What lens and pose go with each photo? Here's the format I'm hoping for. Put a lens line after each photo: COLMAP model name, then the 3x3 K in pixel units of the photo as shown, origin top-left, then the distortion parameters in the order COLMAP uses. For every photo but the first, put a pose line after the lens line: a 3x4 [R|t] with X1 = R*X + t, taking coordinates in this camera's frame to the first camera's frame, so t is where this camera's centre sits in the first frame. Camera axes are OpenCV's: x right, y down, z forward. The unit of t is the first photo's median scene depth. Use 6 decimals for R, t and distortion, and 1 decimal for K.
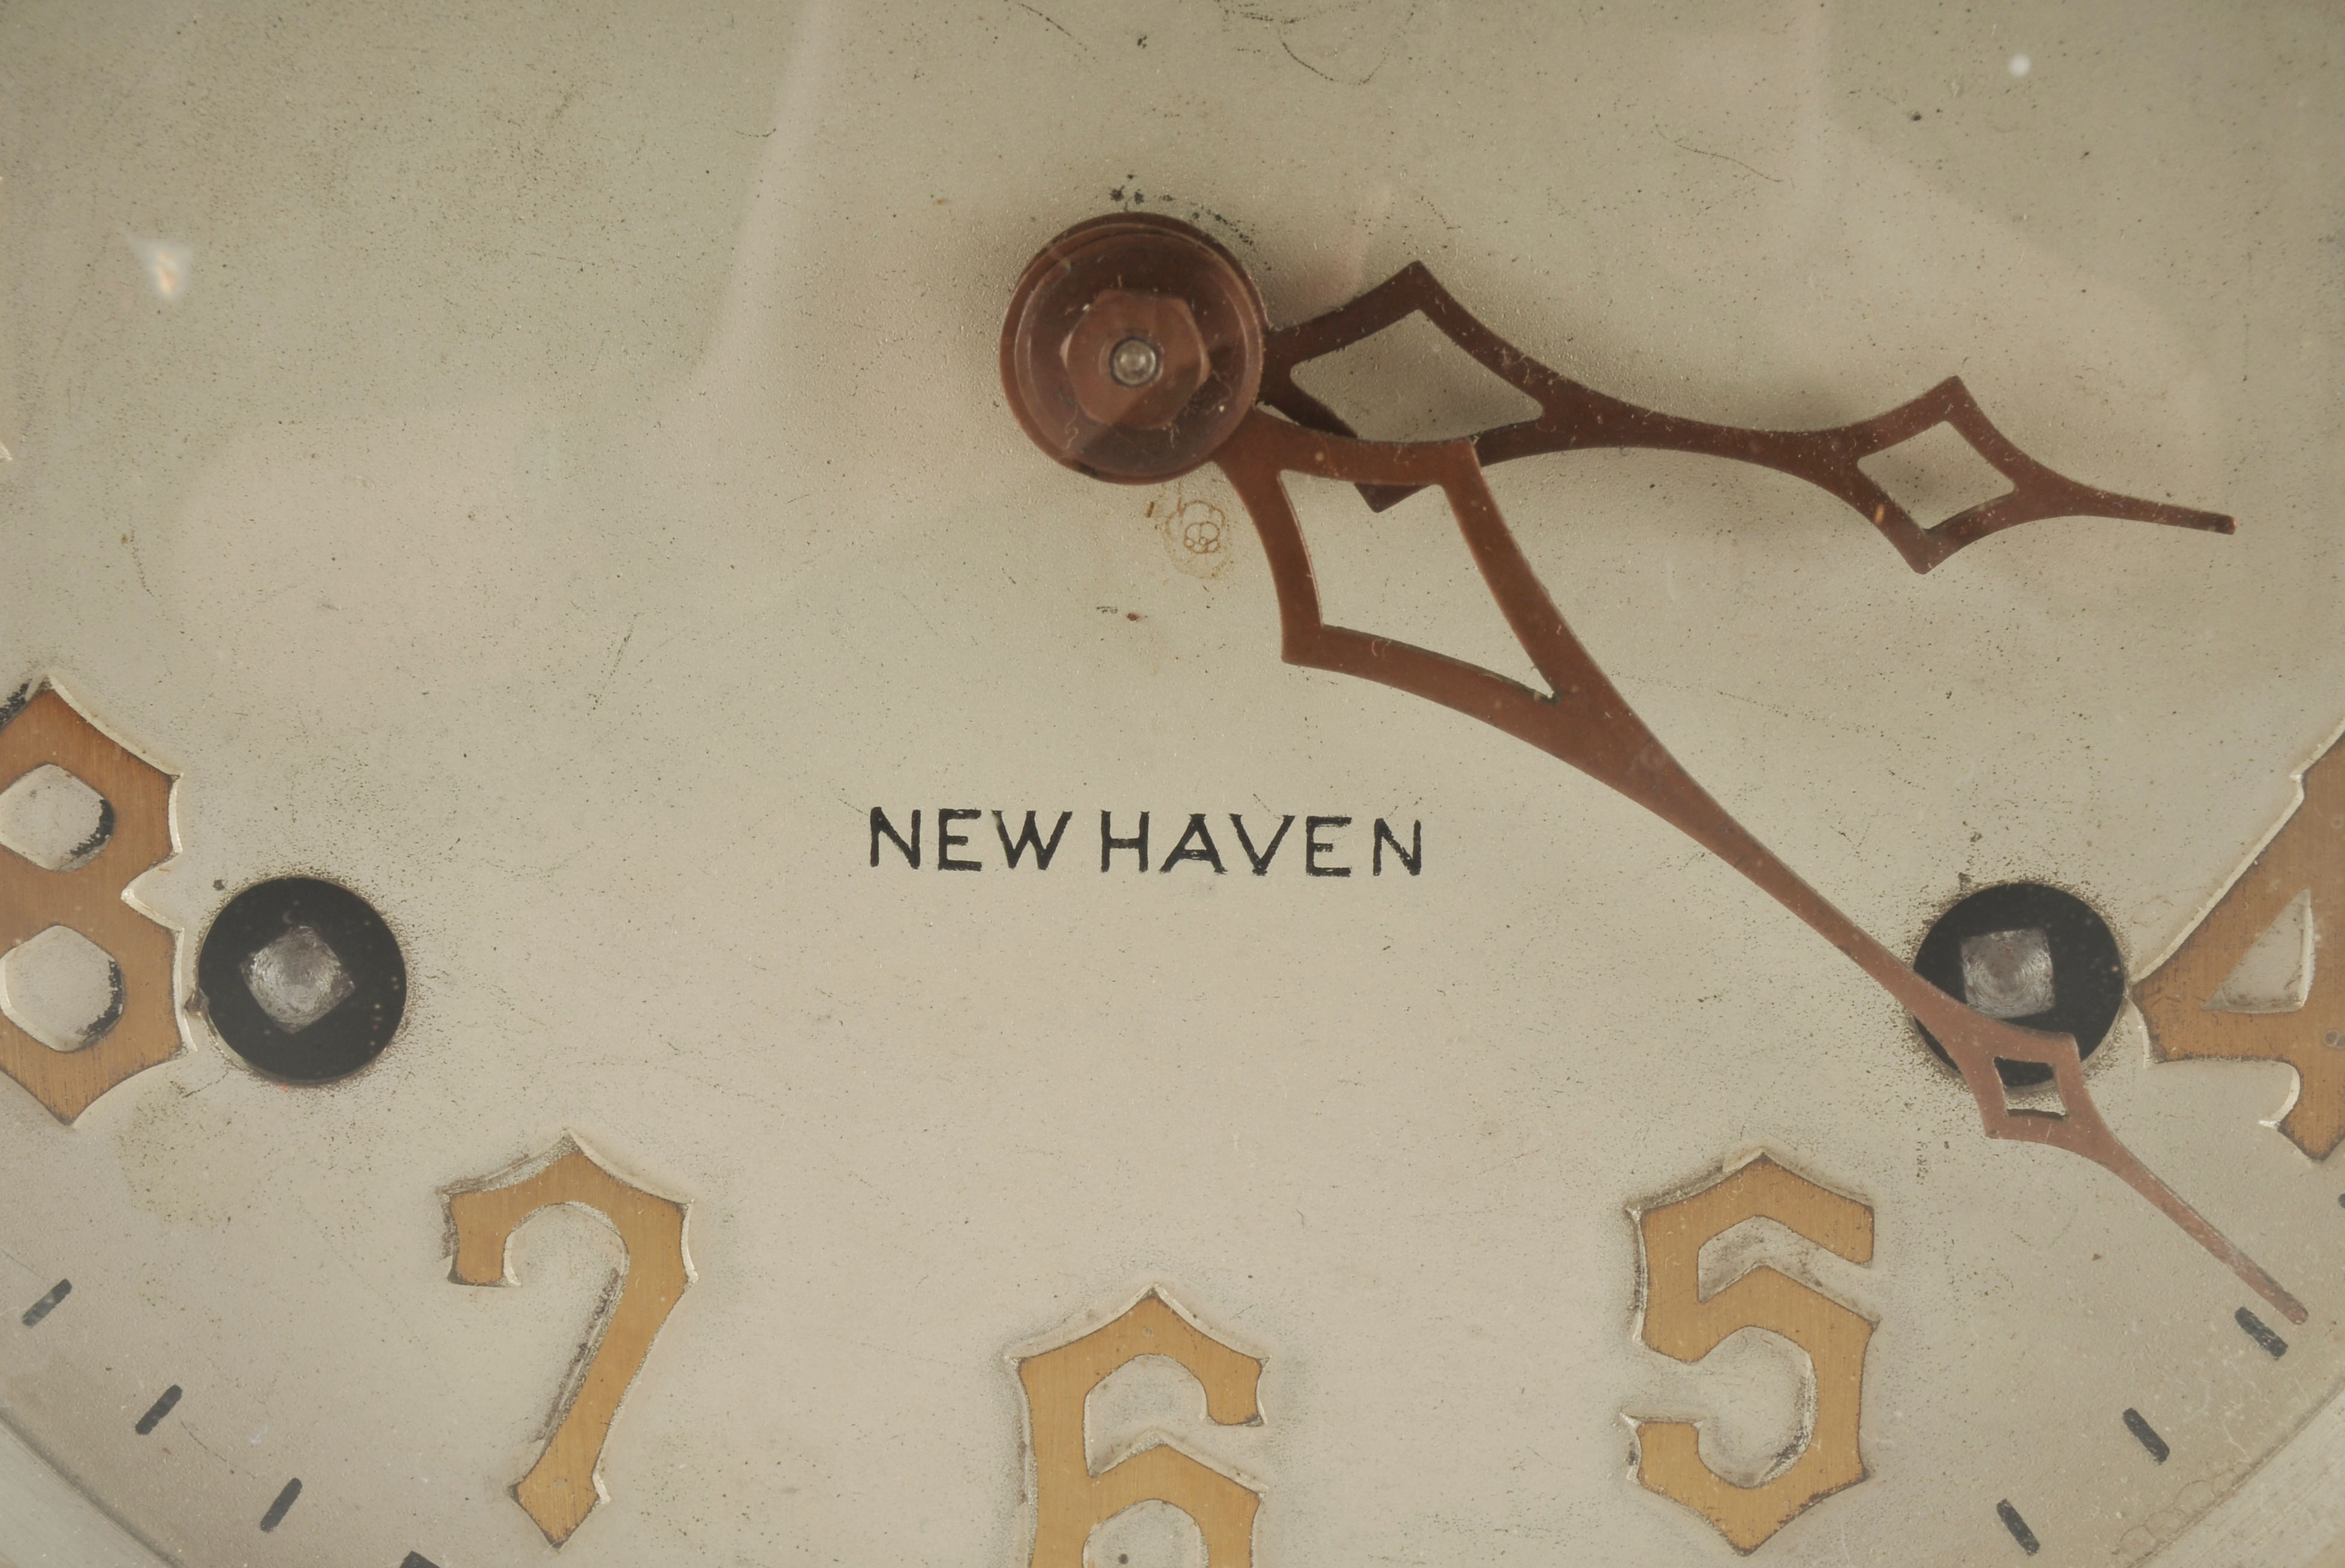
lens RADIAL K [[5429.9, 0, 1118.5], [0, 5429.9, 785.8], [0, 0, 1]] dist [-0.028914, 0.073990]
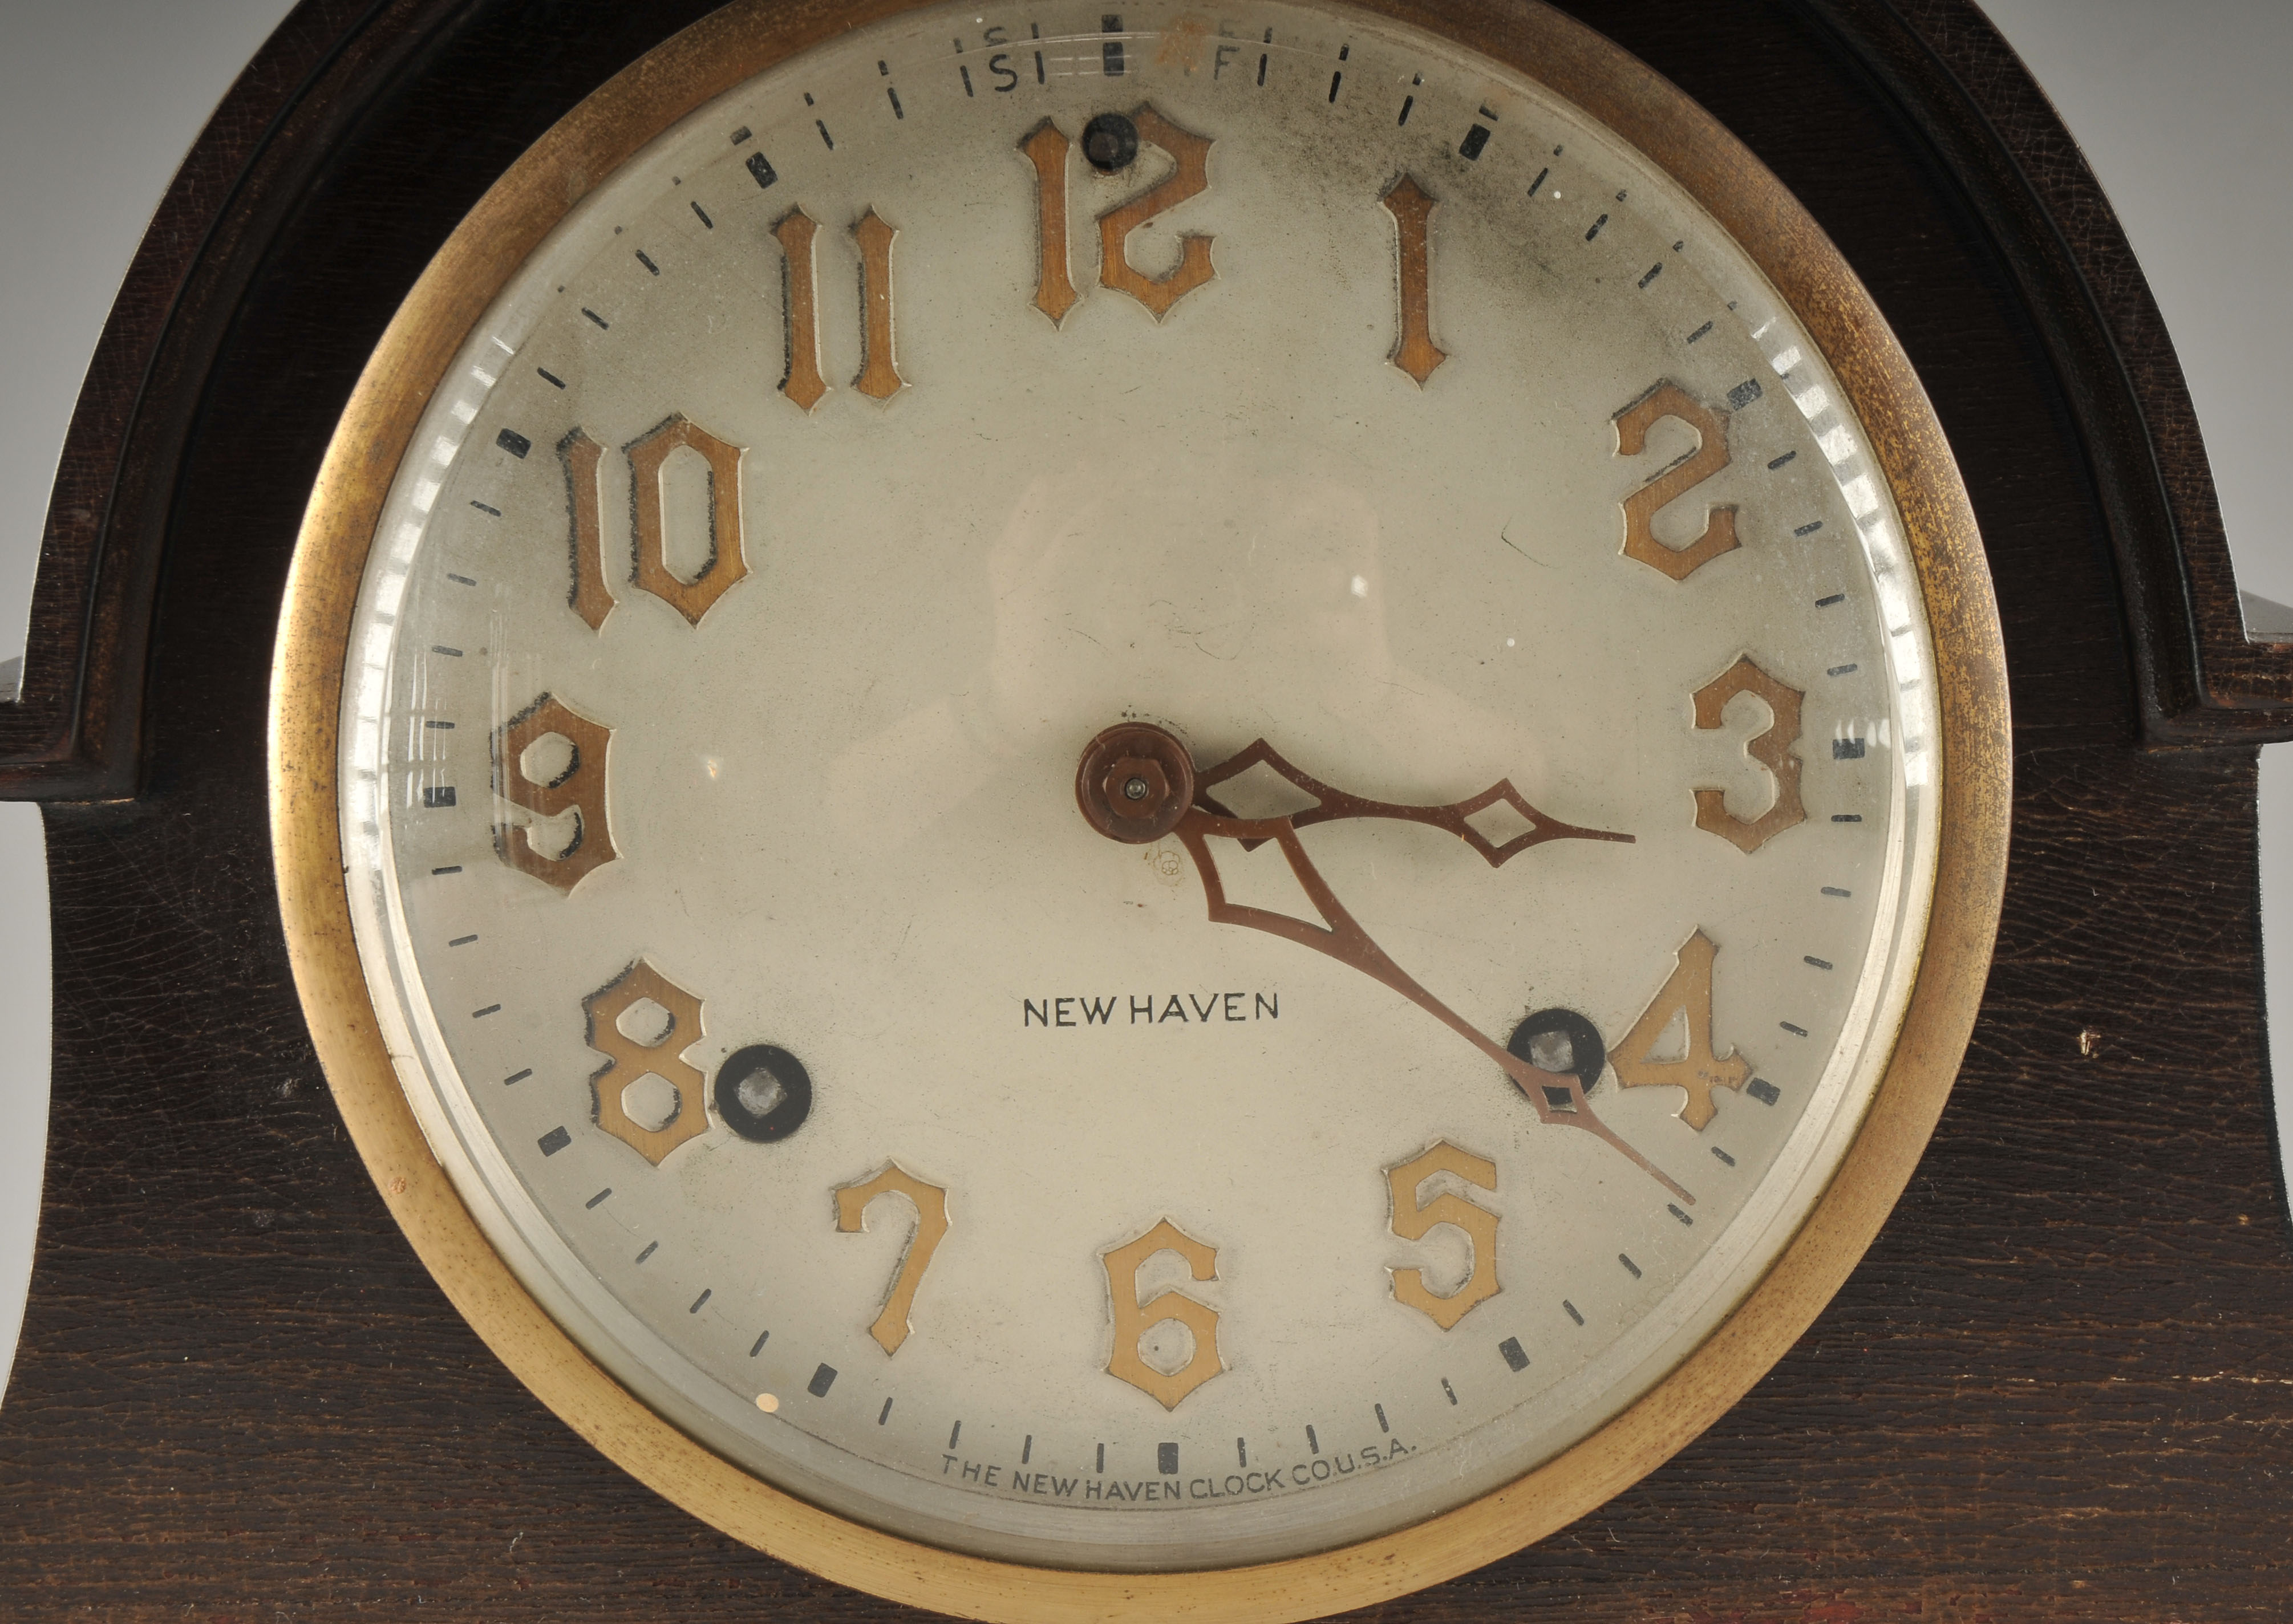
lens RADIAL K [[4595.7, 0, 1172.6], [0, 4595.7, 812.5], [0, 0, 1]] dist [0.066784, -4.511294]
pose [[0.998784, -0.046820, 0.015433, -0.011016], [0.047895, 0.995739, -0.078805, 0.077173], [-0.011677, 0.079449, 0.996771, -0.838468]]
